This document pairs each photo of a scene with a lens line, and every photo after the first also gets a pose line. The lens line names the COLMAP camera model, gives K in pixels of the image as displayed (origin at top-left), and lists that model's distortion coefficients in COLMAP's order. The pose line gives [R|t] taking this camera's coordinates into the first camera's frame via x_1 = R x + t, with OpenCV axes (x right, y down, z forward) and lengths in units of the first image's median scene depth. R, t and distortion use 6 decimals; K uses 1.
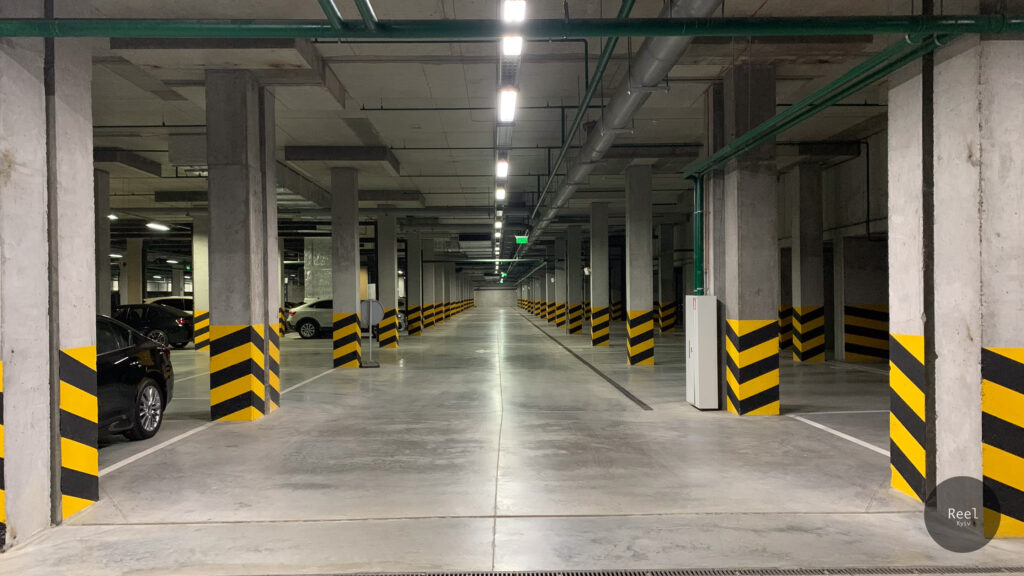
lens RADIAL K [[779.9, 0, 511.9], [0, 779.9, 290.8], [0, 0, 1]] dist [0.060988, -0.068561]
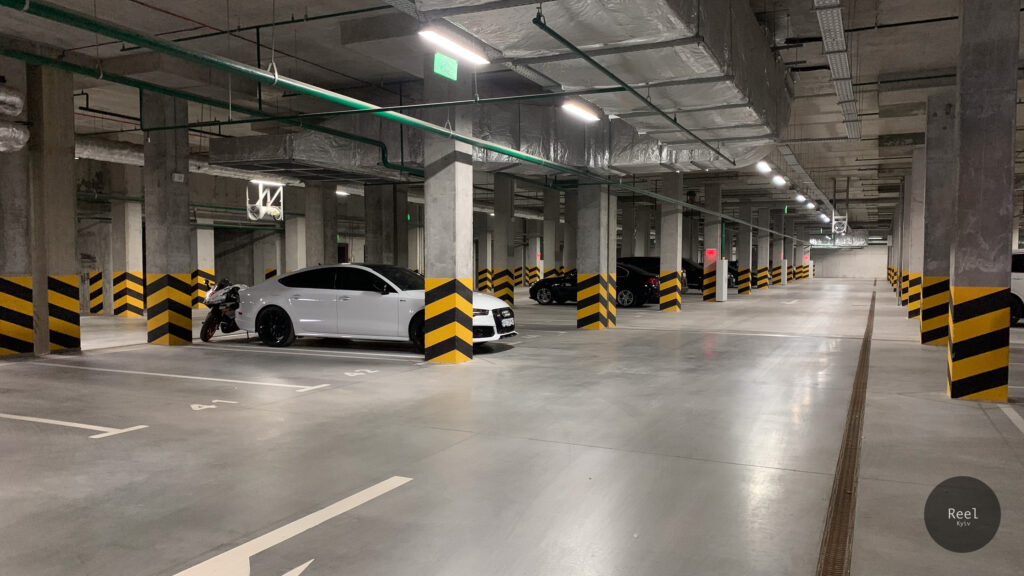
lens RADIAL K [[779.9, 0, 506.0], [0, 779.9, 294.0], [0, 0, 1]] dist [0.060988, -0.068561]
pose [[0.897284, 0.034071, -0.440138, 0.056925], [-0.010903, 0.998424, 0.055060, -0.000911], [0.441320, -0.044606, 0.896241, -0.149608]]
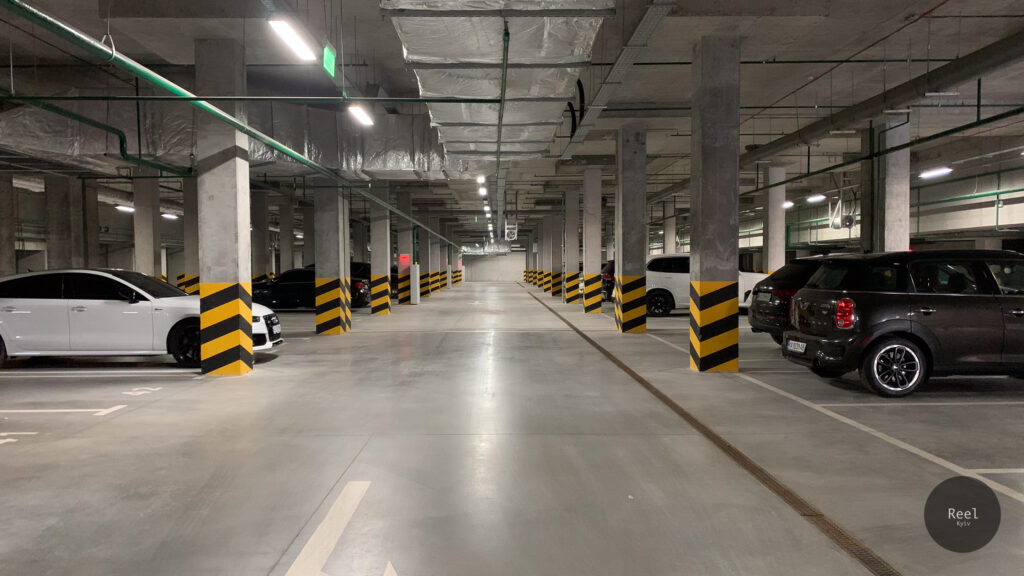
lens RADIAL K [[779.9, 0, 506.8], [0, 779.9, 288.6], [0, 0, 1]] dist [0.060988, -0.068561]
pose [[0.999940, 0.008105, -0.007344, 0.009451], [-0.007841, 0.999347, 0.035266, 0.001121], [0.007625, -0.035206, 0.999351, -0.167197]]
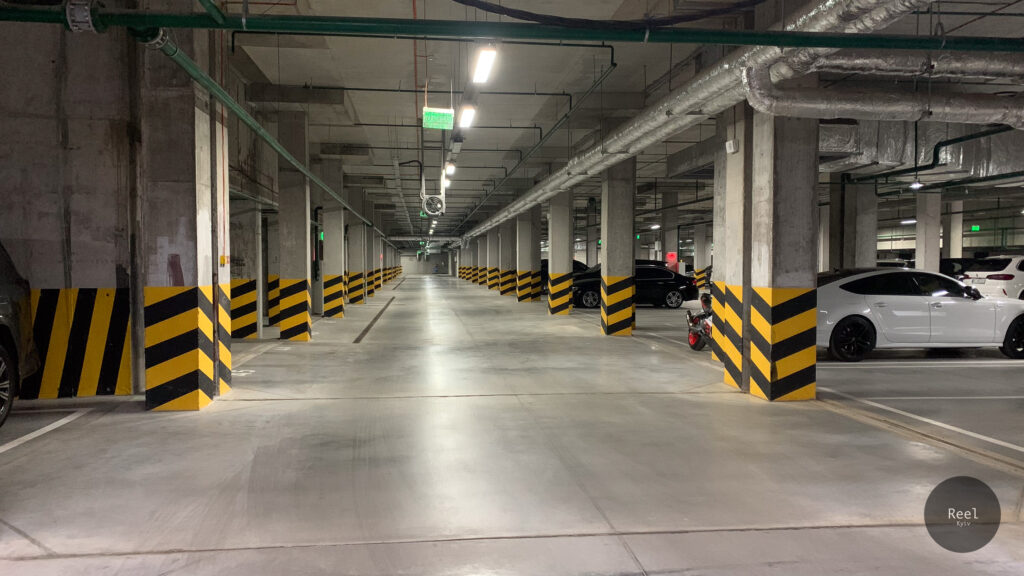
lens RADIAL K [[779.9, 0, 501.5], [0, 779.9, 286.7], [0, 0, 1]] dist [0.060988, -0.068561]
pose [[0.995874, 0.014381, 0.089597, -0.336746], [-0.017686, 0.999188, 0.036197, 0.004024], [-0.089004, -0.037632, 0.995320, -0.180286]]
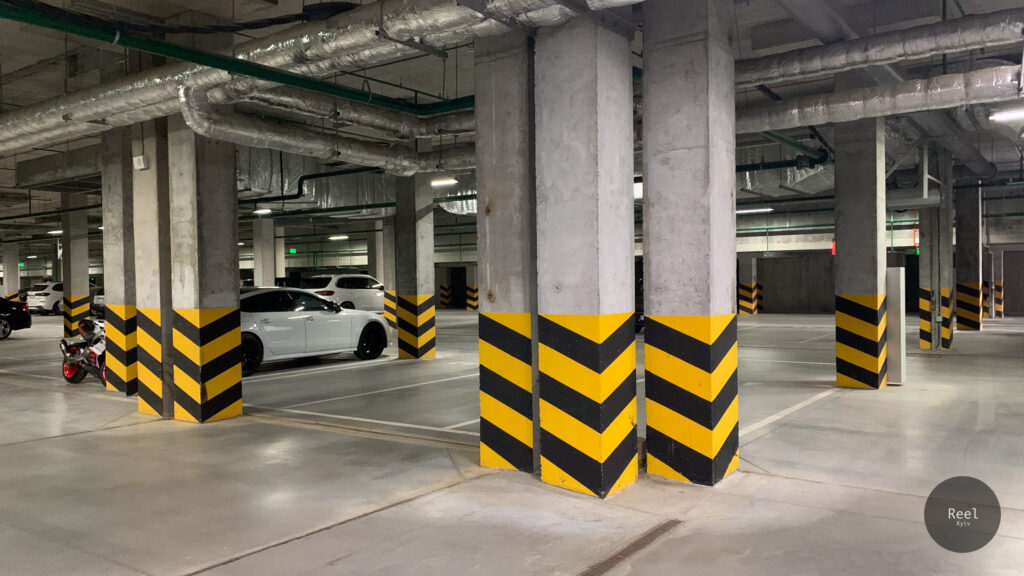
lens RADIAL K [[779.9, 0, 504.5], [0, 779.9, 292.2], [0, 0, 1]] dist [0.060988, -0.068561]
pose [[0.608823, -0.007397, 0.793271, -0.362762], [-0.000620, 0.999952, 0.009800, 0.004020], [-0.793306, -0.006458, 0.608789, -0.169740]]
